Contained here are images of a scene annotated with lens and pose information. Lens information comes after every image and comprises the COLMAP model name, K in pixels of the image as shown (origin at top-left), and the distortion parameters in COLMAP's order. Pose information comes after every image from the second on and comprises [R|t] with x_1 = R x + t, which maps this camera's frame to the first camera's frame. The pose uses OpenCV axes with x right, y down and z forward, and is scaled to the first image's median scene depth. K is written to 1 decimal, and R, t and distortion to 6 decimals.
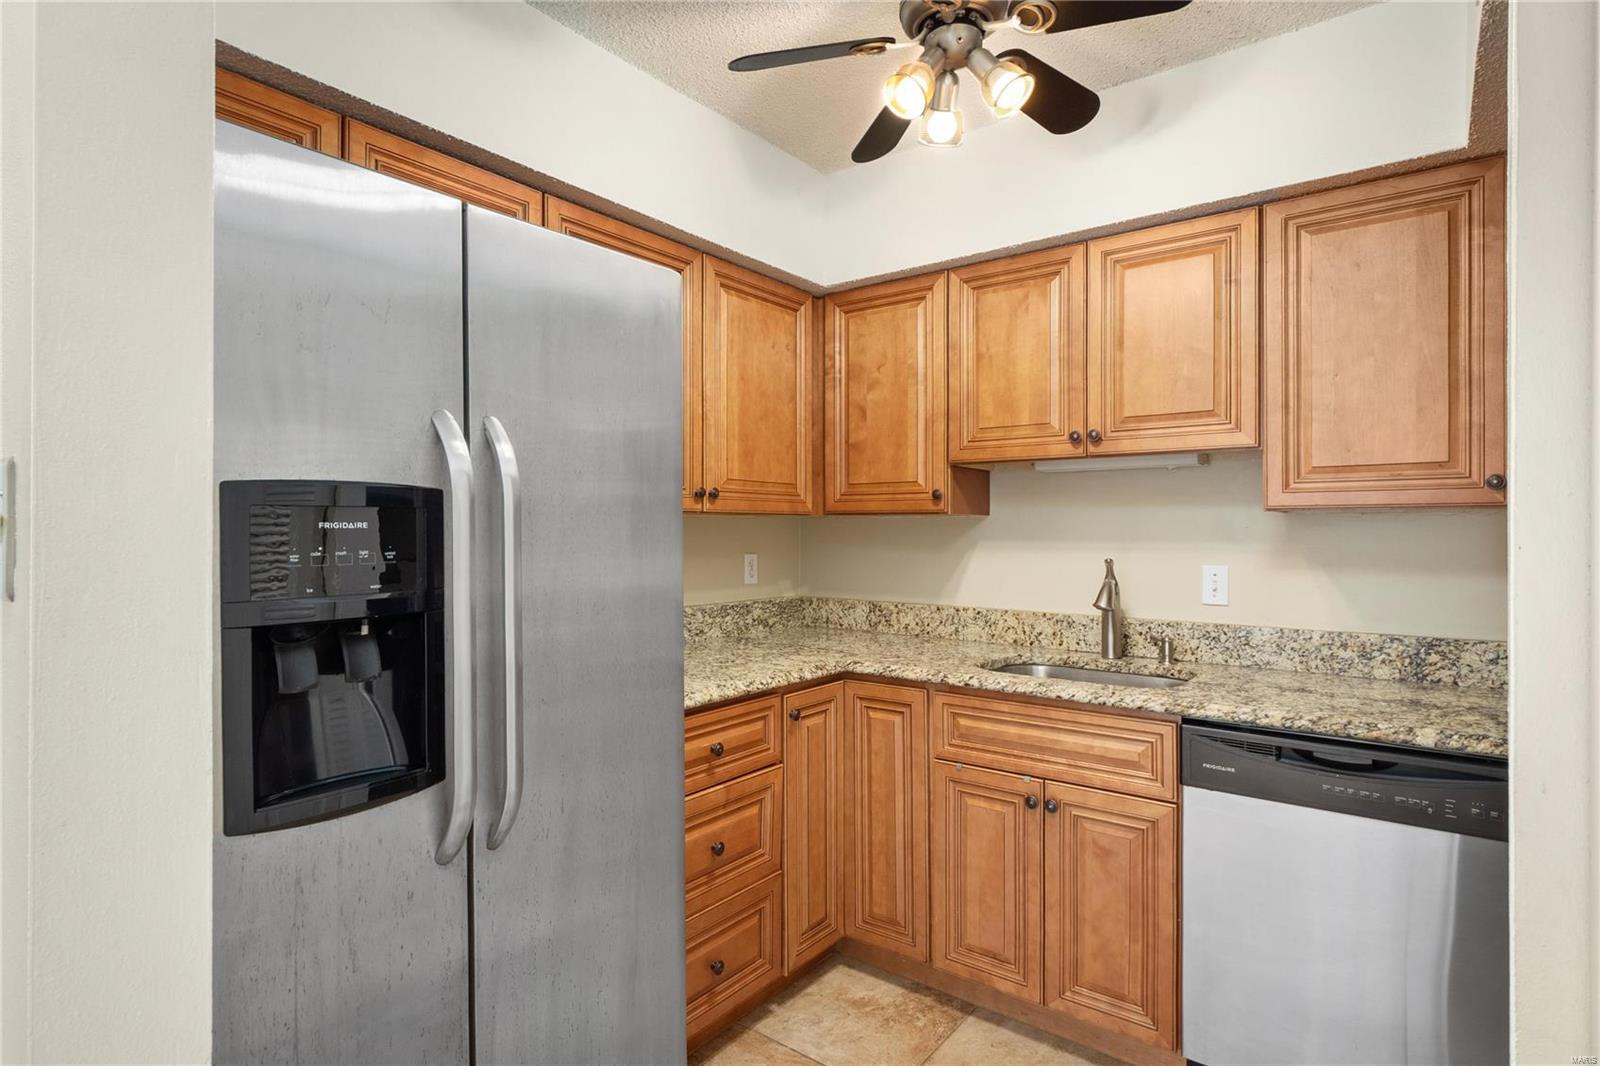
lens RADIAL K [[822.7, 0, 793.3], [0, 822.7, 528.7], [0, 0, 1]] dist [-0.004564, 0.001724]
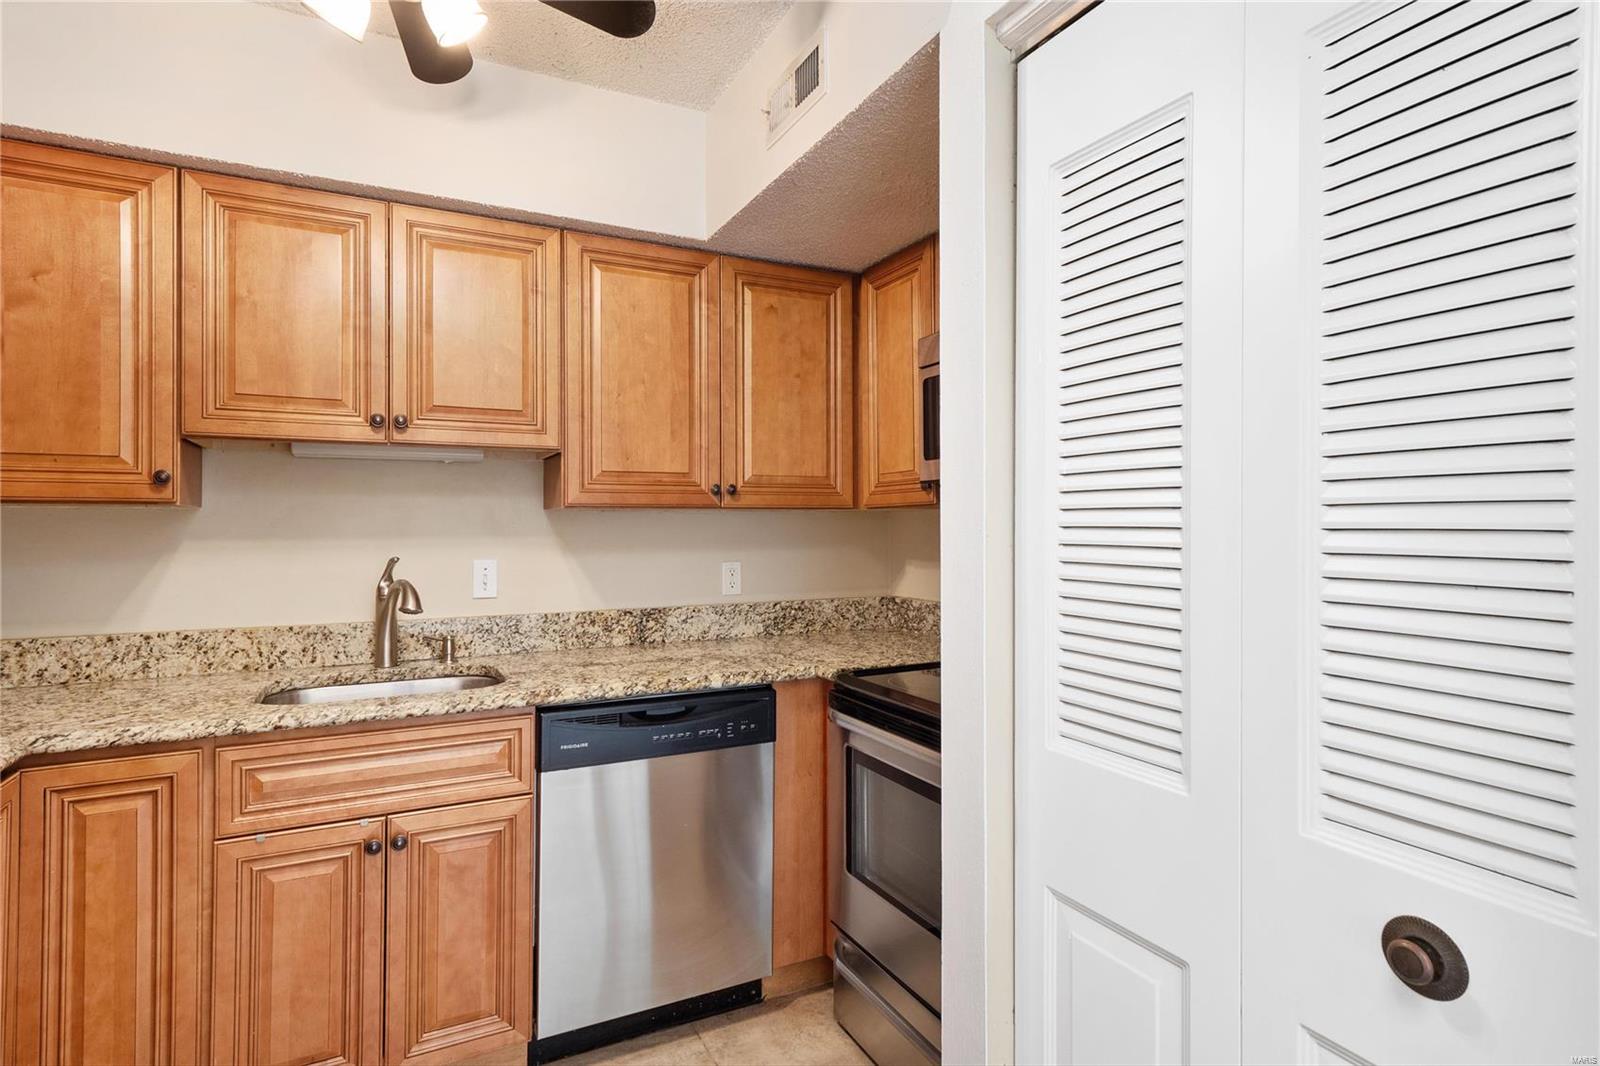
lens RADIAL K [[822.7, 0, 793.6], [0, 822.7, 522.8], [0, 0, 1]] dist [-0.004564, 0.001724]
pose [[0.424089, -0.000871, 0.905620, -0.270697], [0.002435, 0.999997, -0.000179, -0.000337], [-0.905617, 0.002282, 0.424090, 0.230433]]
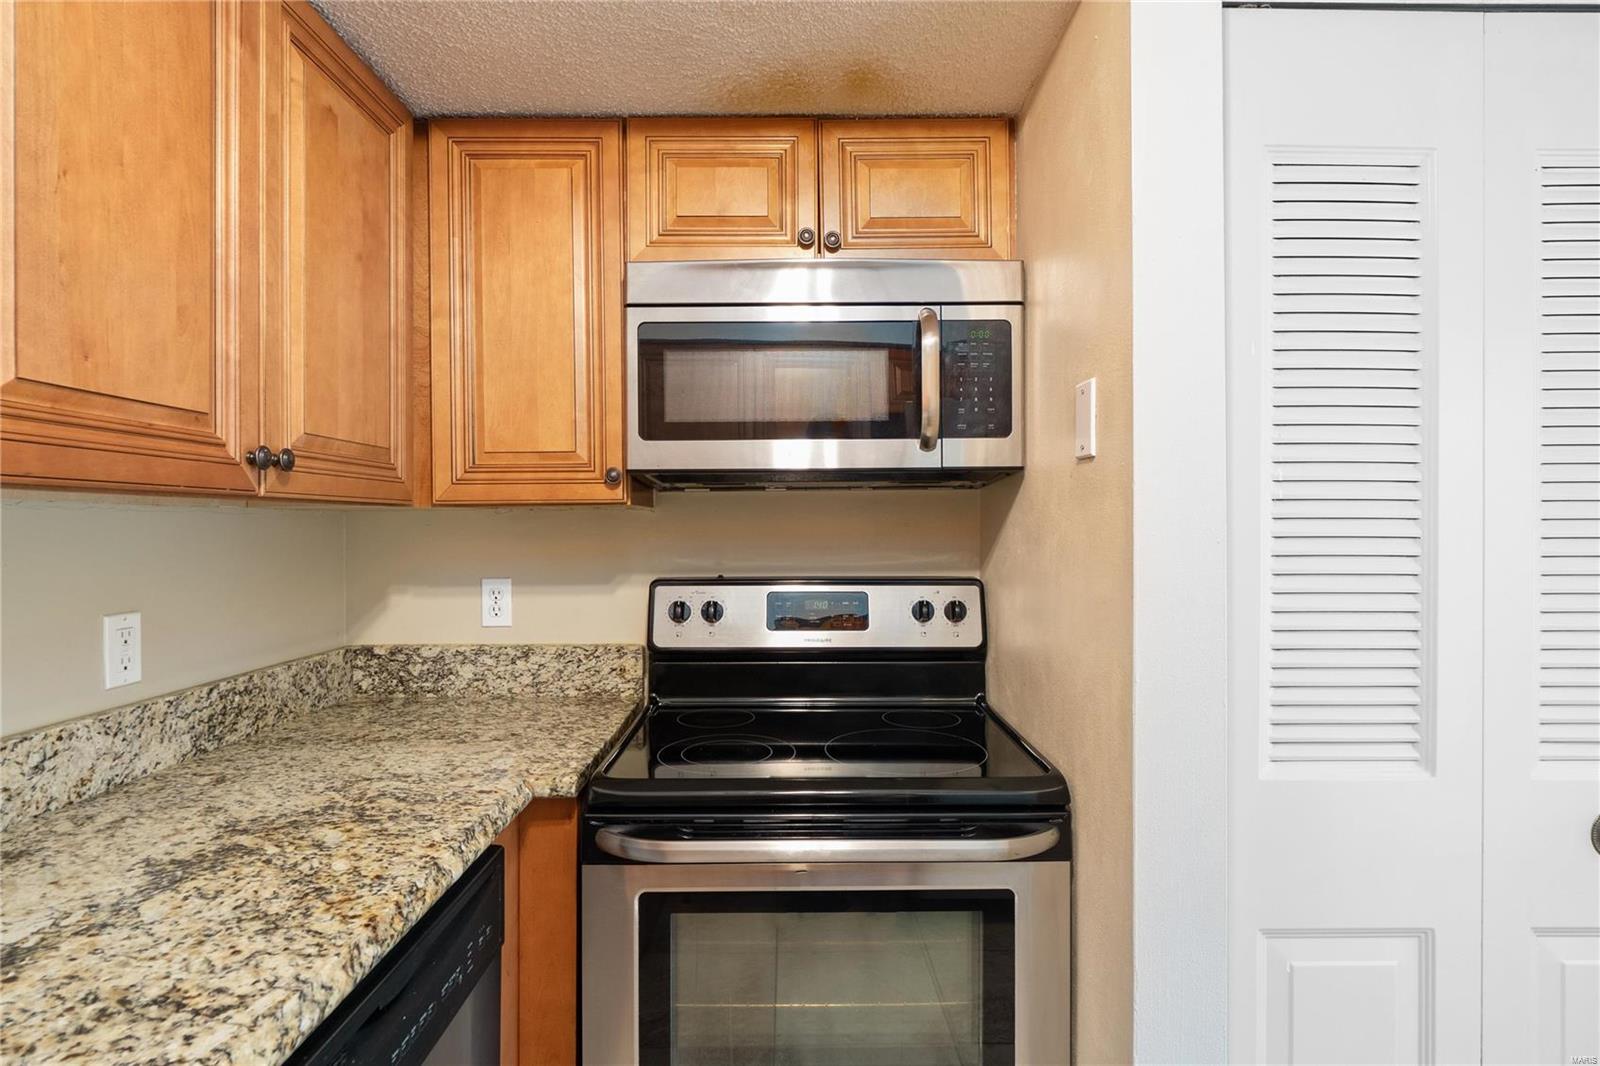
lens RADIAL K [[822.7, 0, 802.7], [0, 822.7, 526.9], [0, 0, 1]] dist [-0.004564, 0.001724]
pose [[-0.626993, -0.000914, 0.779025, 0.079997], [-0.001347, 0.999999, 0.000089, -0.002998], [-0.779024, -0.000993, -0.626993, 0.840673]]
